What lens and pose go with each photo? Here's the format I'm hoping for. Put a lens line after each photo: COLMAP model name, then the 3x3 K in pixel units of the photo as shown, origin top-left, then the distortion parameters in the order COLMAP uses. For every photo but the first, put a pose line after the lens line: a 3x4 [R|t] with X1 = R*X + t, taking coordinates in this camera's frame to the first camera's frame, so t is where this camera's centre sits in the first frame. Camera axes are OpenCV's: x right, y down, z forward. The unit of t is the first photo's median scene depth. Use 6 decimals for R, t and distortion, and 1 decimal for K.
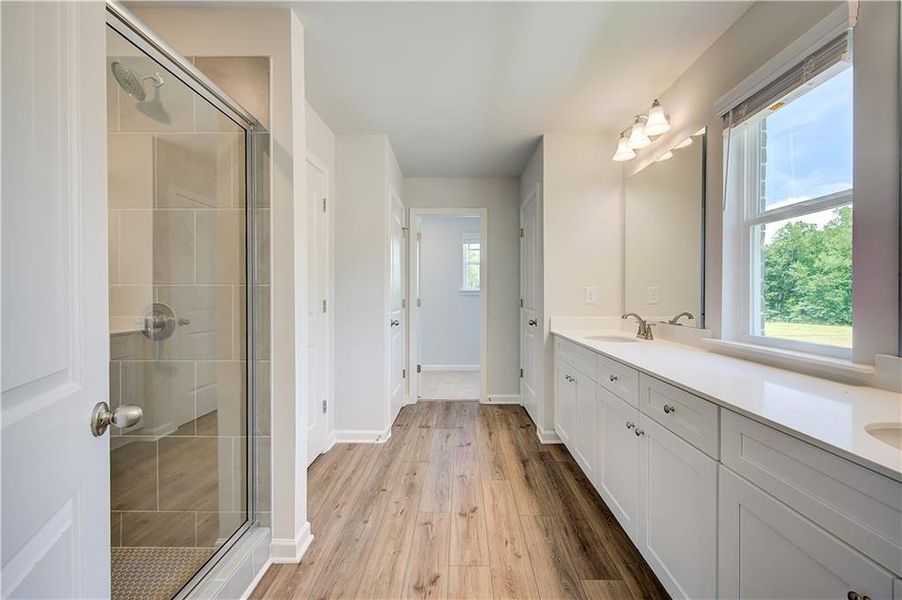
lens RADIAL K [[363.3, 0, 450.2], [0, 363.3, 297.0], [0, 0, 1]] dist [0.003985, -0.001023]
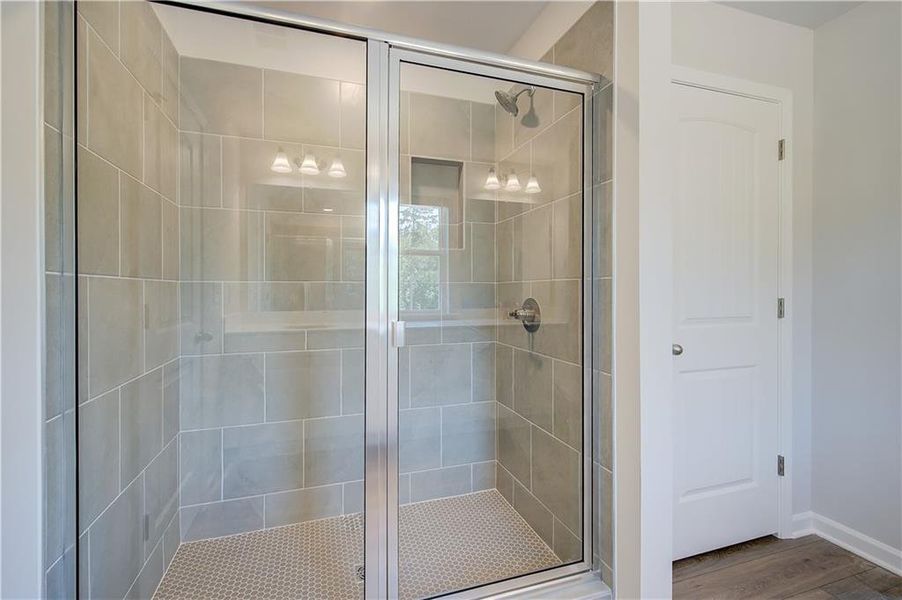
lens RADIAL K [[363.3, 0, 455.0], [0, 363.3, 288.6], [0, 0, 1]] dist [0.003985, -0.001023]
pose [[0.321340, -0.000603, -0.946964, 0.100663], [-0.009120, 0.999951, -0.003731, -0.002610], [0.946920, 0.009835, 0.321319, 0.326935]]
